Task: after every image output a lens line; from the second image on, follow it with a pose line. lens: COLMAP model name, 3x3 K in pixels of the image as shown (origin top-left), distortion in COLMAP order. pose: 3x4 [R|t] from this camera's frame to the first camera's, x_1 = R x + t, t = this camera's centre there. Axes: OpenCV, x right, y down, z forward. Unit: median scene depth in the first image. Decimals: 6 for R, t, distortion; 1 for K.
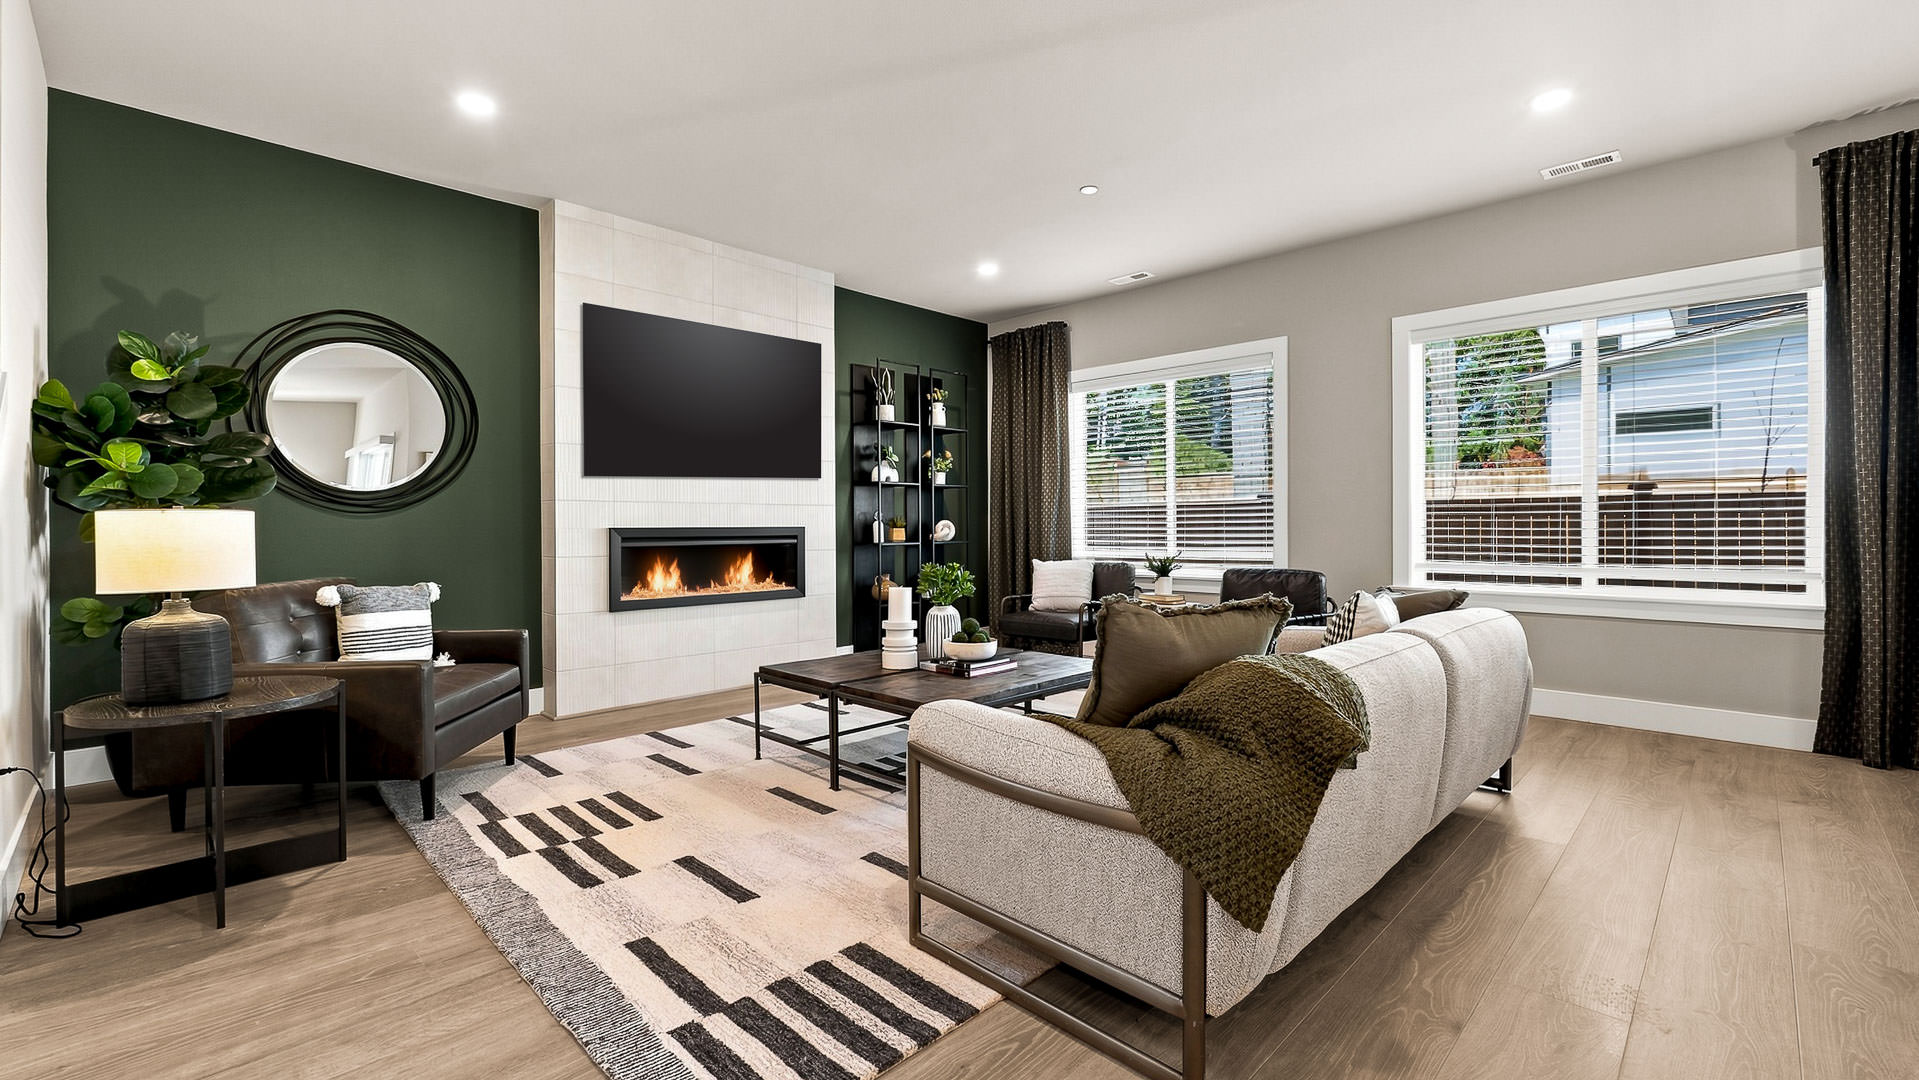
lens RADIAL K [[811.6, 0, 938.6], [0, 811.6, 527.4], [0, 0, 1]] dist [-0.008987, 0.000530]
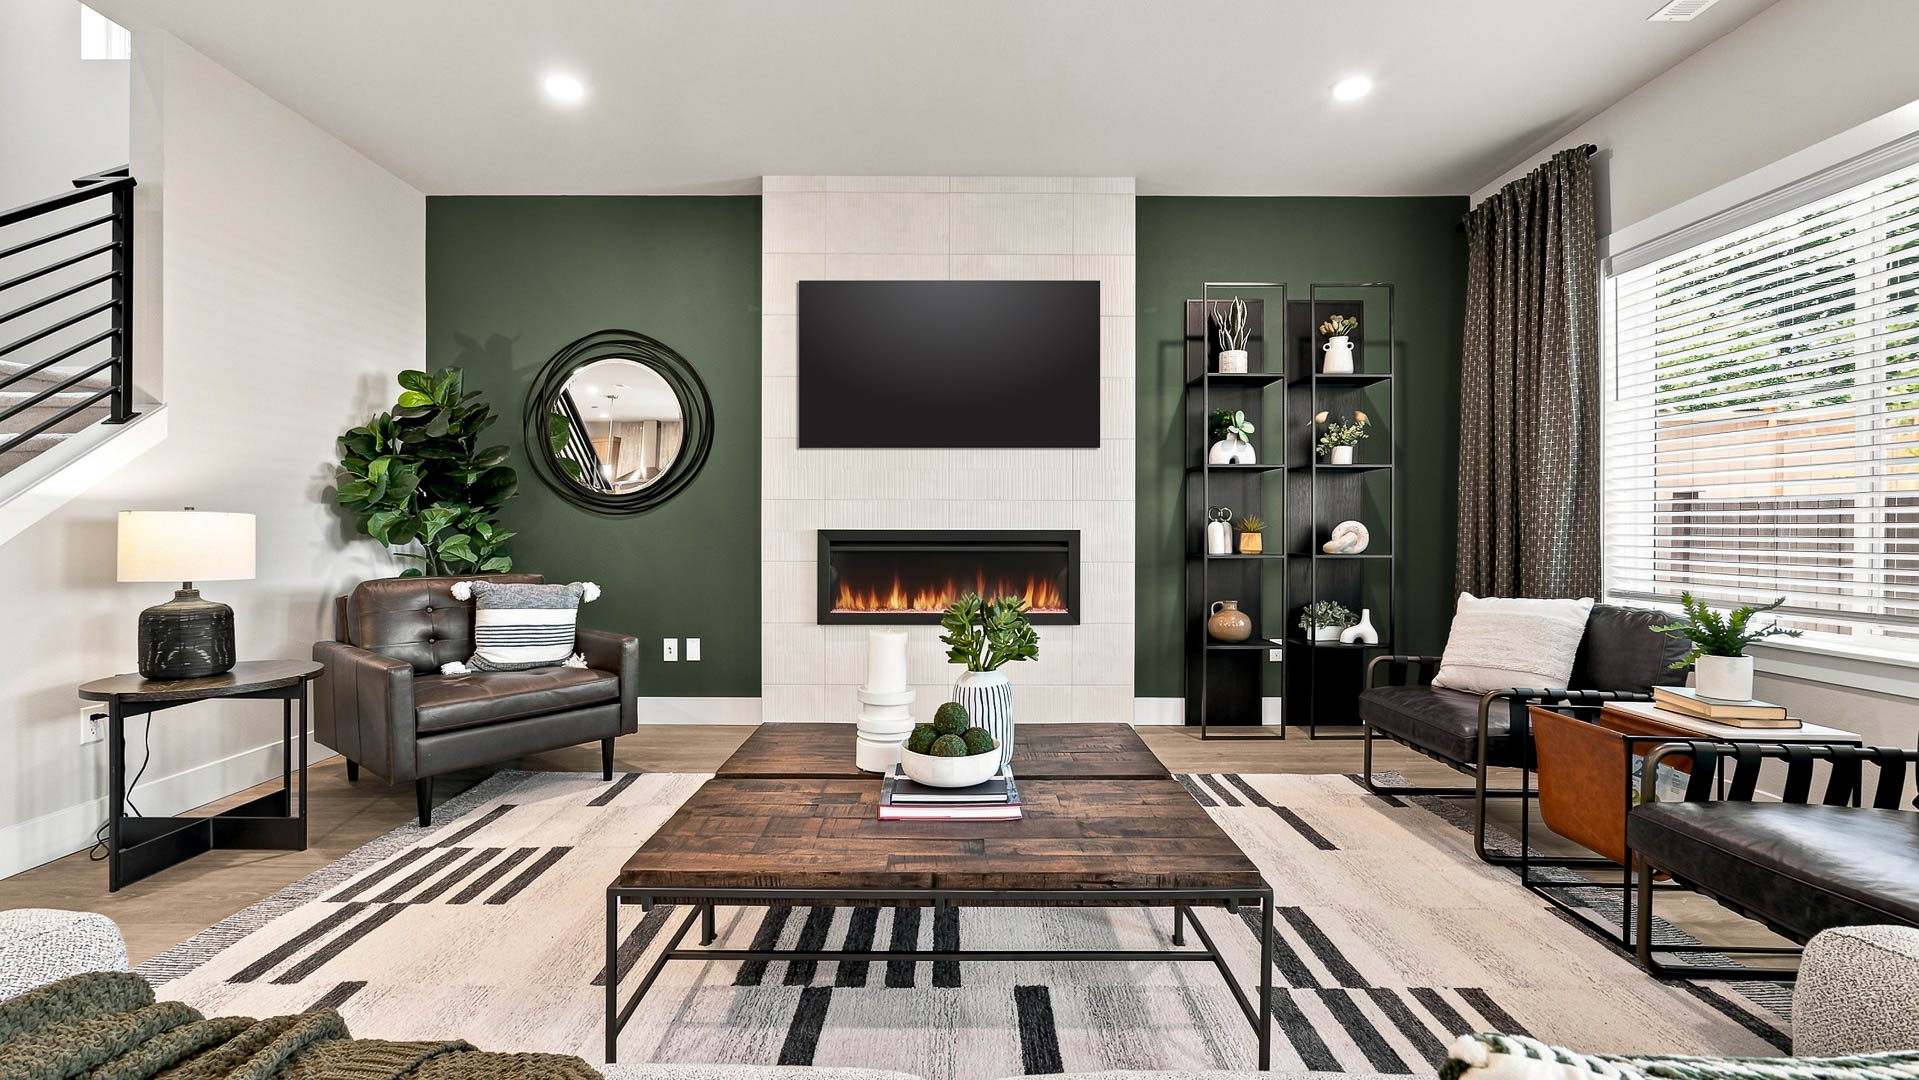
lens RADIAL K [[811.6, 0, 938.6], [0, 811.6, 527.4], [0, 0, 1]] dist [-0.008987, 0.000530]
pose [[0.711457, 0.004531, -0.702715, 0.256177], [-0.006102, 0.999981, 0.000269, -0.002519], [0.702703, 0.004097, 0.711471, 0.377038]]
